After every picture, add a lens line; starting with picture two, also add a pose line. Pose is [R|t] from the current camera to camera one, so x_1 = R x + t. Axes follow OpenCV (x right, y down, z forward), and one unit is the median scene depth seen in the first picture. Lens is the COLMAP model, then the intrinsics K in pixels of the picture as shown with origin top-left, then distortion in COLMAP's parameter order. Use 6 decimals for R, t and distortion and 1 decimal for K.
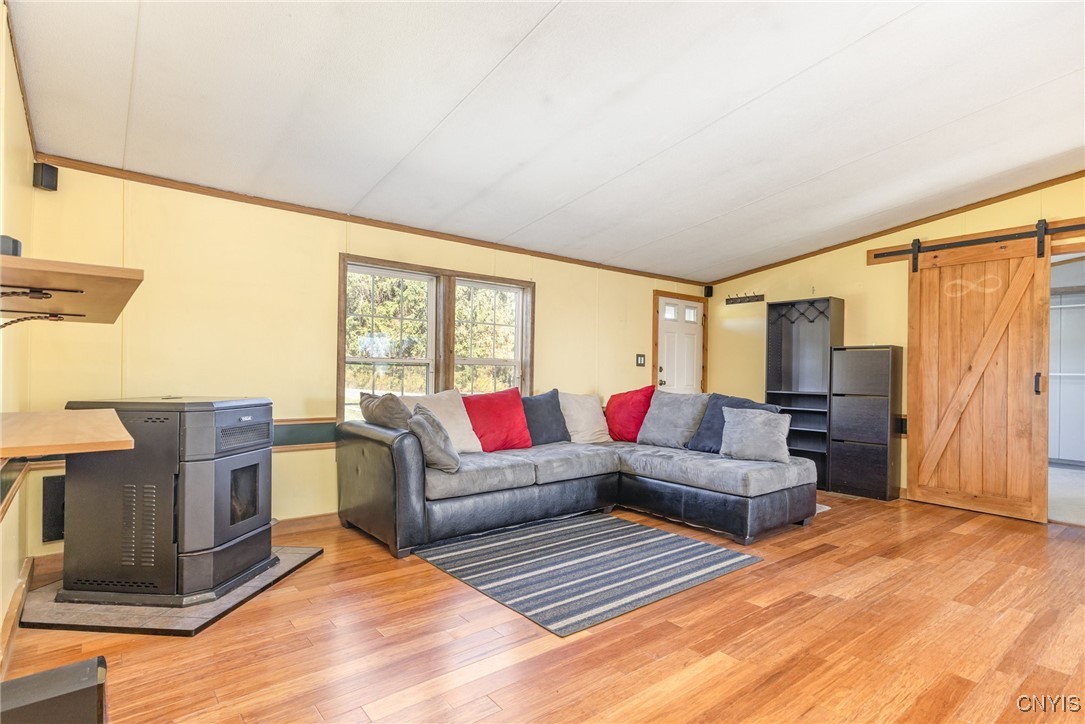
lens RADIAL K [[550.9, 0, 543.9], [0, 550.9, 361.8], [0, 0, 1]] dist [0.022989, -0.008661]
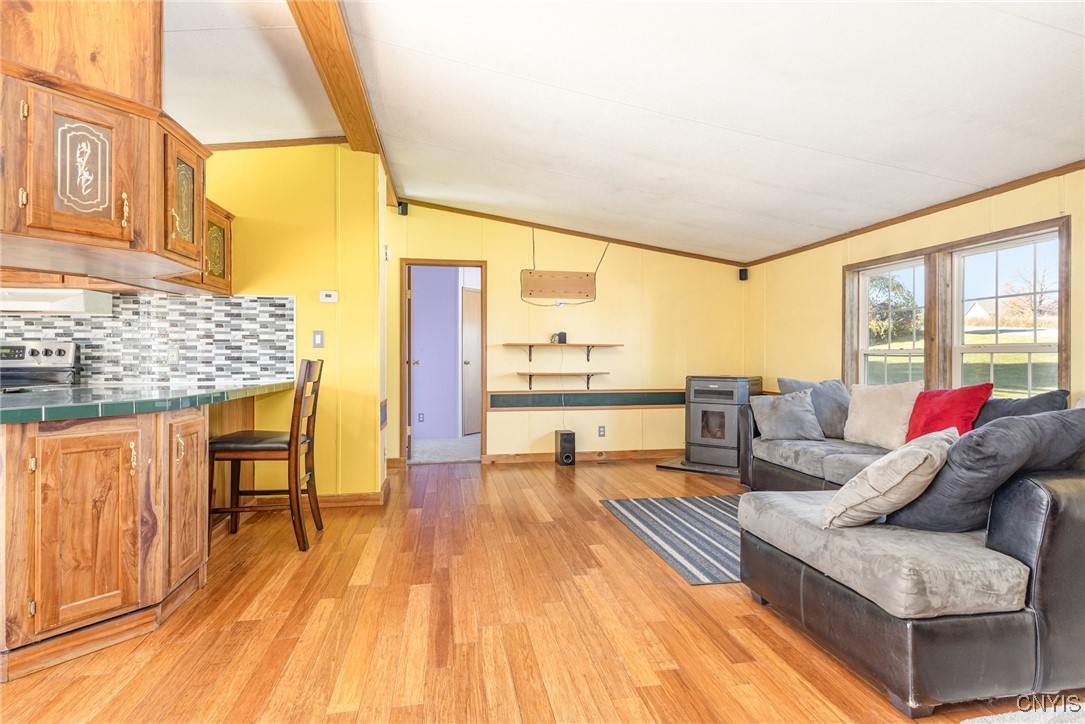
lens RADIAL K [[550.9, 0, 549.6], [0, 550.9, 358.0], [0, 0, 1]] dist [0.022989, -0.008661]
pose [[-0.474025, -0.017774, -0.880332, 1.263959], [0.004207, 0.999739, -0.022450, 0.038072], [0.880501, -0.014345, -0.473826, 1.243651]]
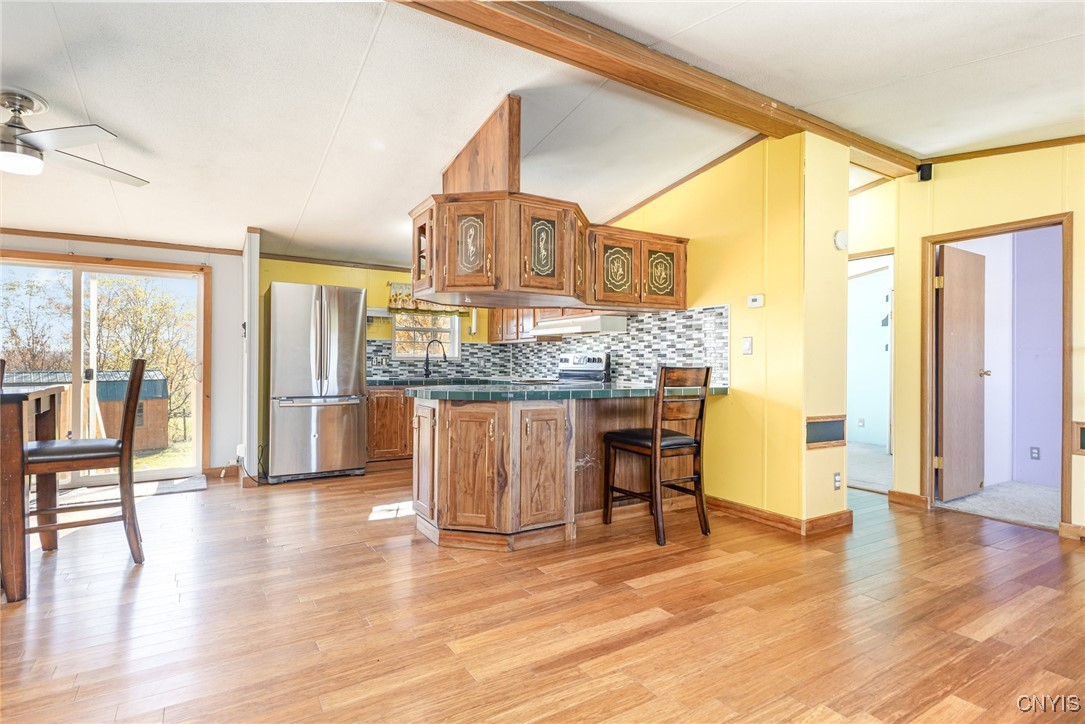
lens RADIAL K [[550.9, 0, 545.3], [0, 550.9, 357.3], [0, 0, 1]] dist [0.022989, -0.008661]
pose [[-0.992255, -0.024530, 0.121772, 0.686539], [-0.027563, 0.999349, -0.023284, 0.031461], [-0.121121, -0.026460, -0.992285, 1.464332]]
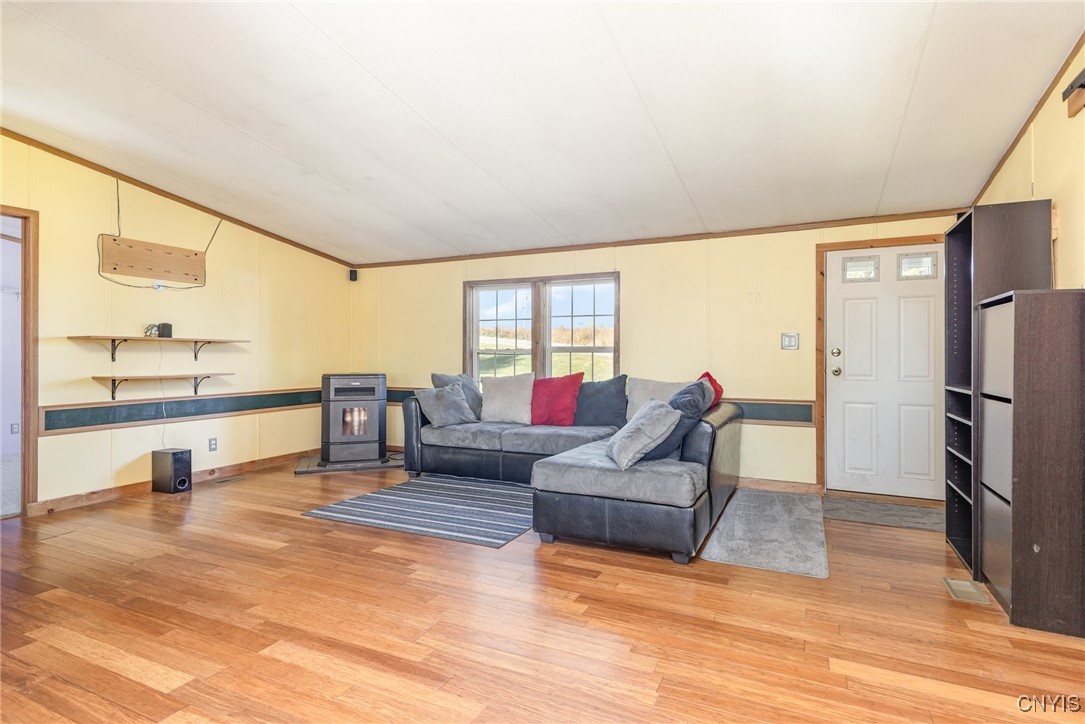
lens RADIAL K [[550.9, 0, 548.1], [0, 550.9, 357.3], [0, 0, 1]] dist [0.022989, -0.008661]
pose [[0.431100, -0.013693, -0.902200, 1.358563], [0.022134, 0.999744, -0.004597, 0.027476], [0.902033, -0.017987, 0.431293, 0.683246]]
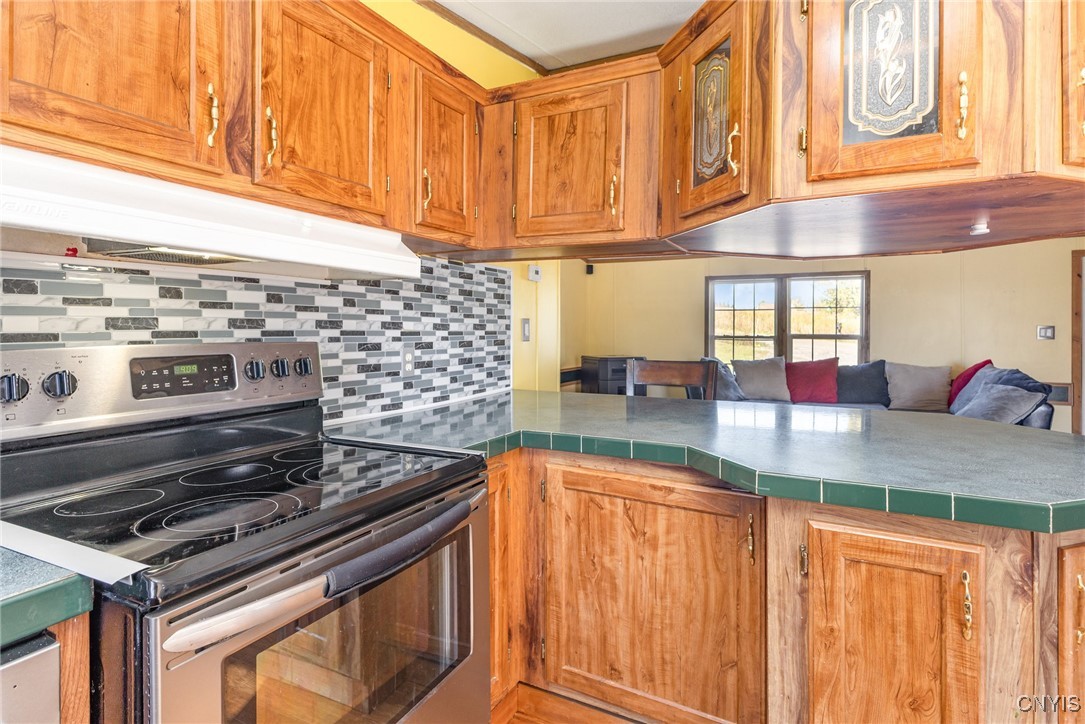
lens RADIAL K [[550.9, 0, 549.5], [0, 550.9, 329.6], [0, 0, 1]] dist [0.022989, -0.008661]
pose [[0.403670, -0.016797, -0.914750, 1.274401], [0.018946, 0.999771, -0.009997, -0.027269], [0.914708, -0.013295, 0.403896, -0.194552]]
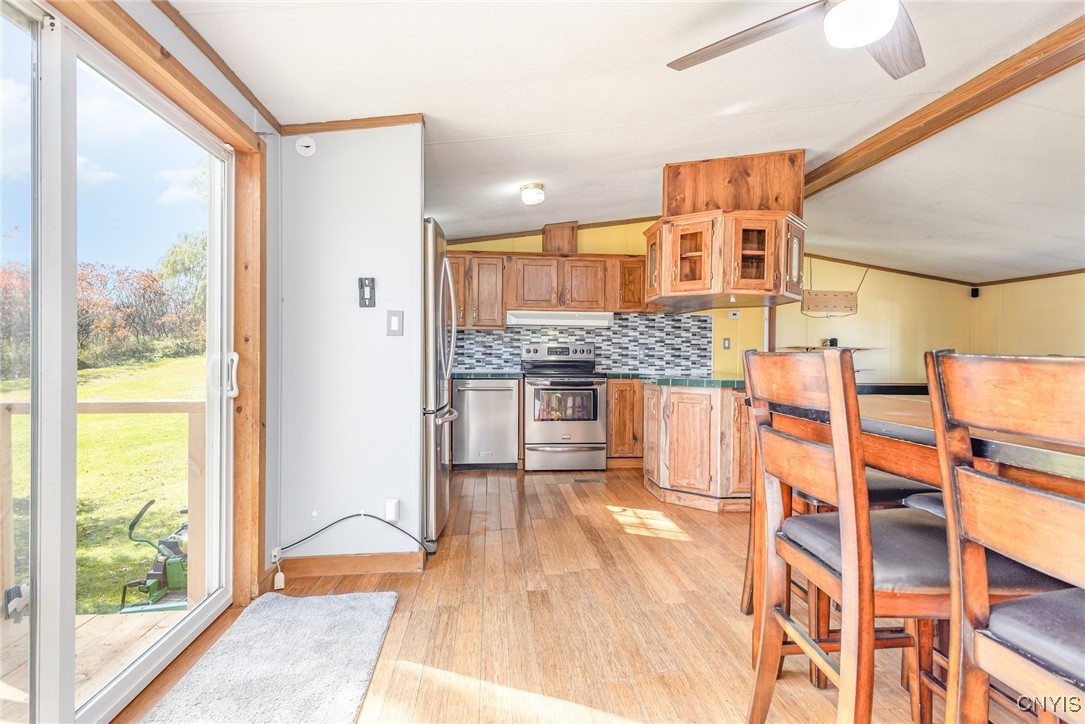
lens RADIAL K [[550.9, 0, 542.8], [0, 550.9, 353.5], [0, 0, 1]] dist [0.022989, -0.008661]
pose [[-0.548789, -0.027696, -0.835502, 2.326445], [-0.009166, 0.999590, -0.027115, 0.054221], [0.835911, -0.007222, -0.548818, 0.671951]]
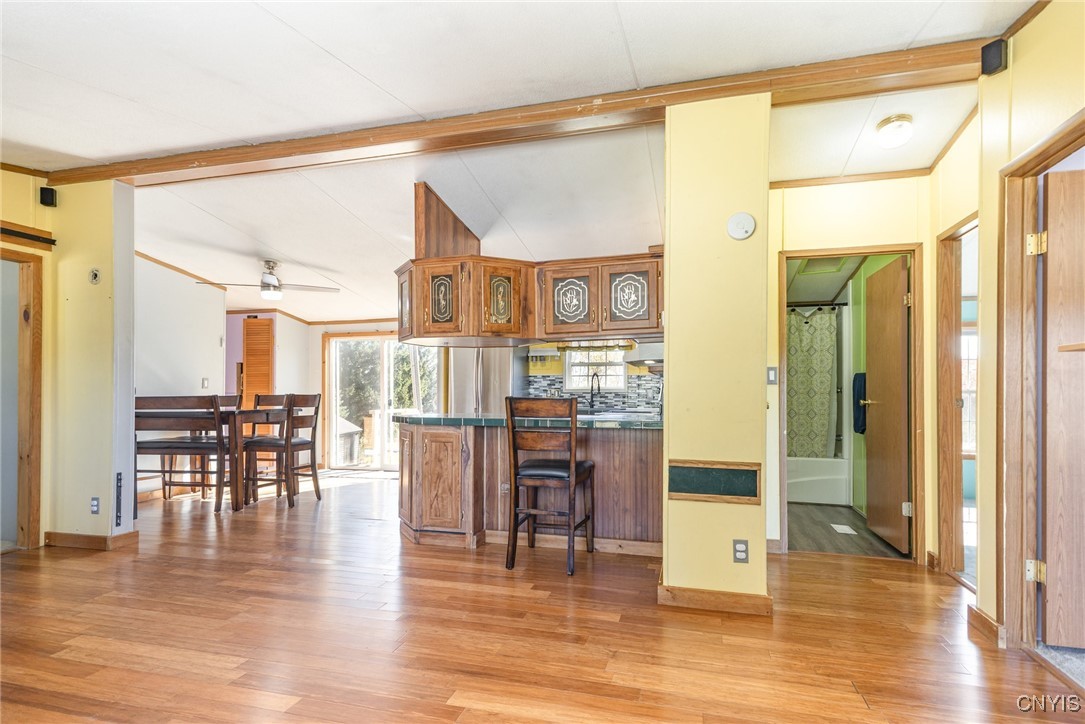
lens RADIAL K [[550.9, 0, 535.0], [0, 550.9, 389.9], [0, 0, 1]] dist [0.022989, -0.008661]
pose [[-0.573492, -0.013694, 0.819096, -0.341060], [-0.022200, 0.999753, 0.001171, 0.000916], [-0.818910, -0.017513, -0.573655, 0.973777]]
